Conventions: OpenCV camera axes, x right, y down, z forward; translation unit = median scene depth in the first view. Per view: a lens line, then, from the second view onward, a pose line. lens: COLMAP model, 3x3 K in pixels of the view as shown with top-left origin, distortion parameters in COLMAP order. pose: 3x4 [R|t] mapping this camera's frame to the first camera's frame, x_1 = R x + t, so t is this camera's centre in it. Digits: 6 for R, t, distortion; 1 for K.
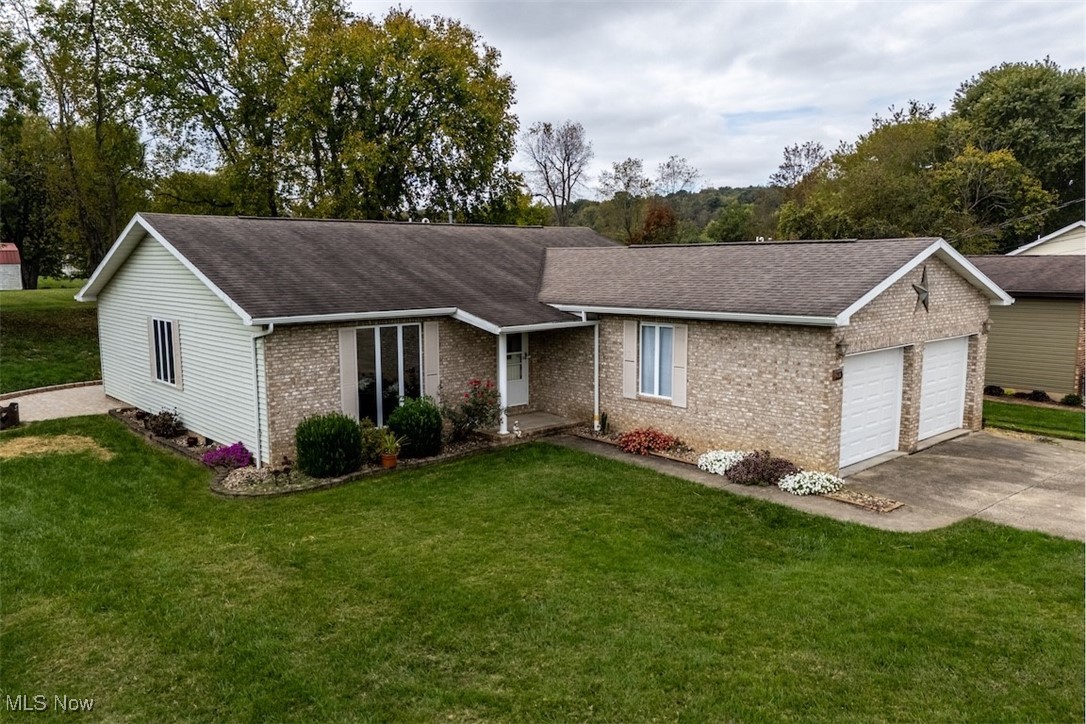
lens RADIAL K [[800.5, 0, 605.6], [0, 800.5, 362.2], [0, 0, 1]] dist [0.105496, -0.127458]
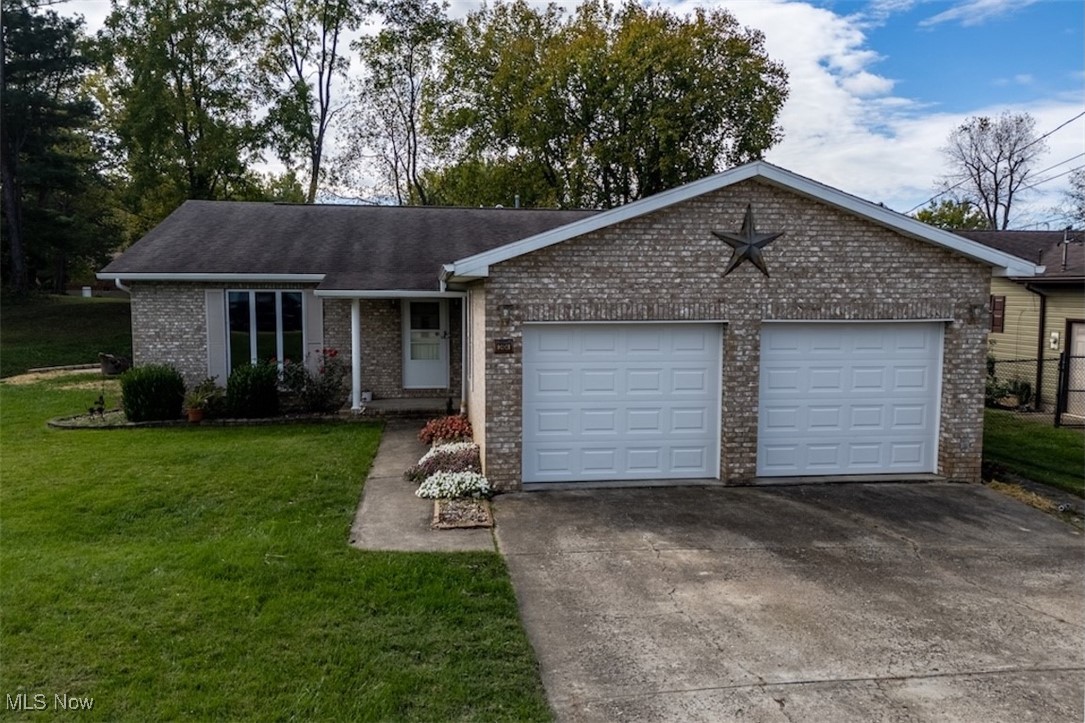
lens RADIAL K [[832.2, 0, 542.5], [0, 832.2, 361.5], [0, 0, 1]] dist [0.108878, -0.155353]
pose [[0.814112, 0.055870, -0.578014, 0.670680], [-0.078751, 0.996788, -0.014569, 0.033577], [0.575343, 0.057380, 0.815897, 0.355109]]
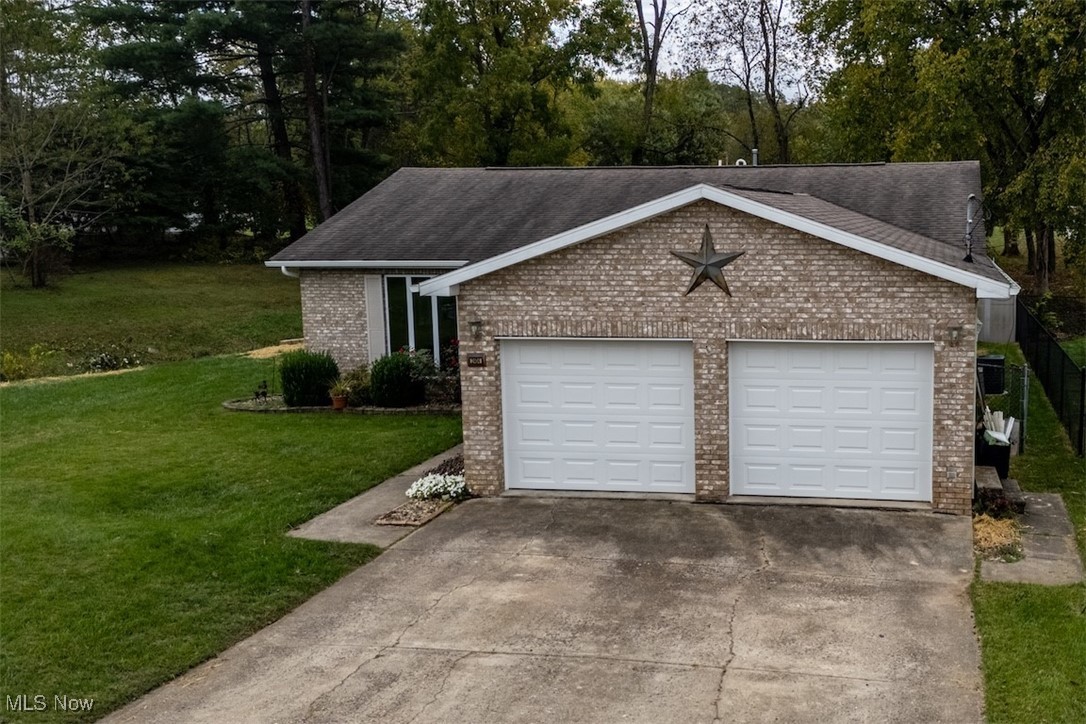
lens RADIAL K [[957.0, 0, 543.2], [0, 957.0, 379.0], [0, 0, 1]] dist [0.084364, 0.008771]
pose [[0.640070, 0.097201, -0.762143, 0.956805], [-0.097374, 0.994229, 0.045023, -0.018786], [0.762121, 0.045394, 0.645841, 0.404282]]
